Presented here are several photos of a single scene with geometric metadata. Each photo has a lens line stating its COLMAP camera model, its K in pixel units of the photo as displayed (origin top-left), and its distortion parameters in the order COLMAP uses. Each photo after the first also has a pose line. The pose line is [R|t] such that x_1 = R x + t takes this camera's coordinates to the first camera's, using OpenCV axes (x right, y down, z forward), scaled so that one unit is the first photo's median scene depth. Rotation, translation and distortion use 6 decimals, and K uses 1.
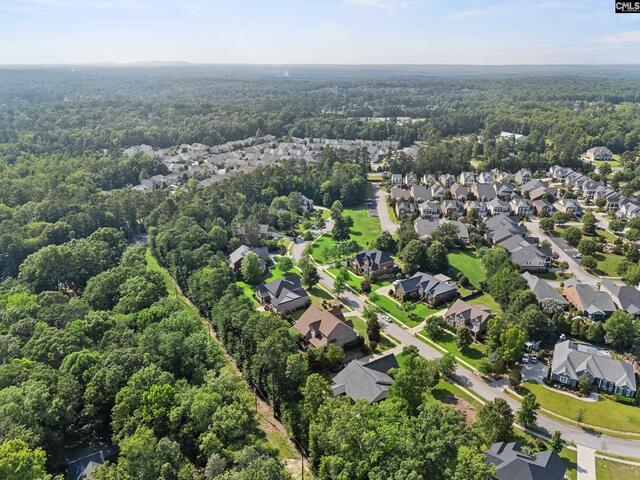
lens RADIAL K [[477.6, 0, 321.6], [0, 477.6, 240.0], [0, 0, 1]] dist [0.081491, -0.085323]
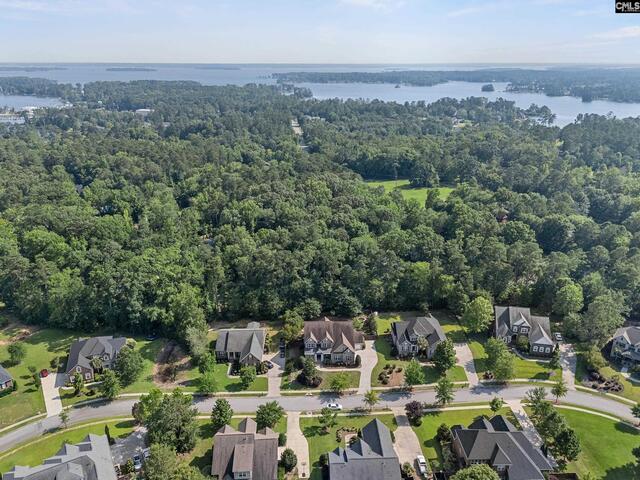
lens RADIAL K [[484.8, 0, 320.0], [0, 484.8, 240.0], [0, 0, 1]] dist [0.088692, -0.101766]
pose [[-0.513723, 0.294381, -0.805871, 0.599340], [-0.295933, 0.820847, 0.488501, -0.361765], [0.805303, 0.489438, -0.334571, 0.975477]]
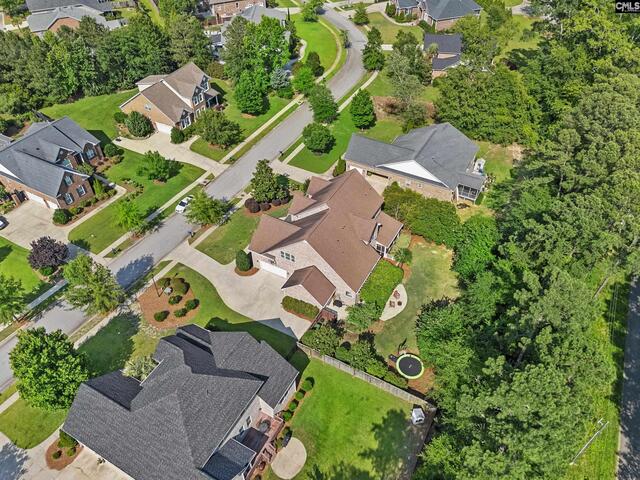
lens RADIAL K [[473.8, 0, 321.1], [0, 473.8, 242.0], [0, 0, 1]] dist [0.063080, -0.054570]
pose [[-0.474631, -0.602579, 0.641580, -0.205806], [0.312227, 0.566249, 0.762808, -0.104236], [-0.822946, 0.562371, -0.080618, 0.837411]]
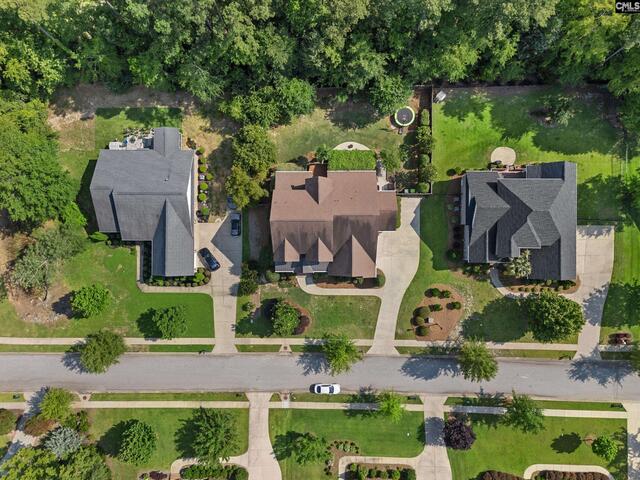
lens RADIAL K [[477.6, 0, 321.6], [0, 477.6, 240.0], [0, 0, 1]] dist [0.081491, -0.085323]
pose [[-0.543202, 0.839602, 0.001018, 0.019903], [-0.271198, -0.176605, 0.946183, -0.203483], [0.794597, 0.513692, 0.323631, 0.687630]]
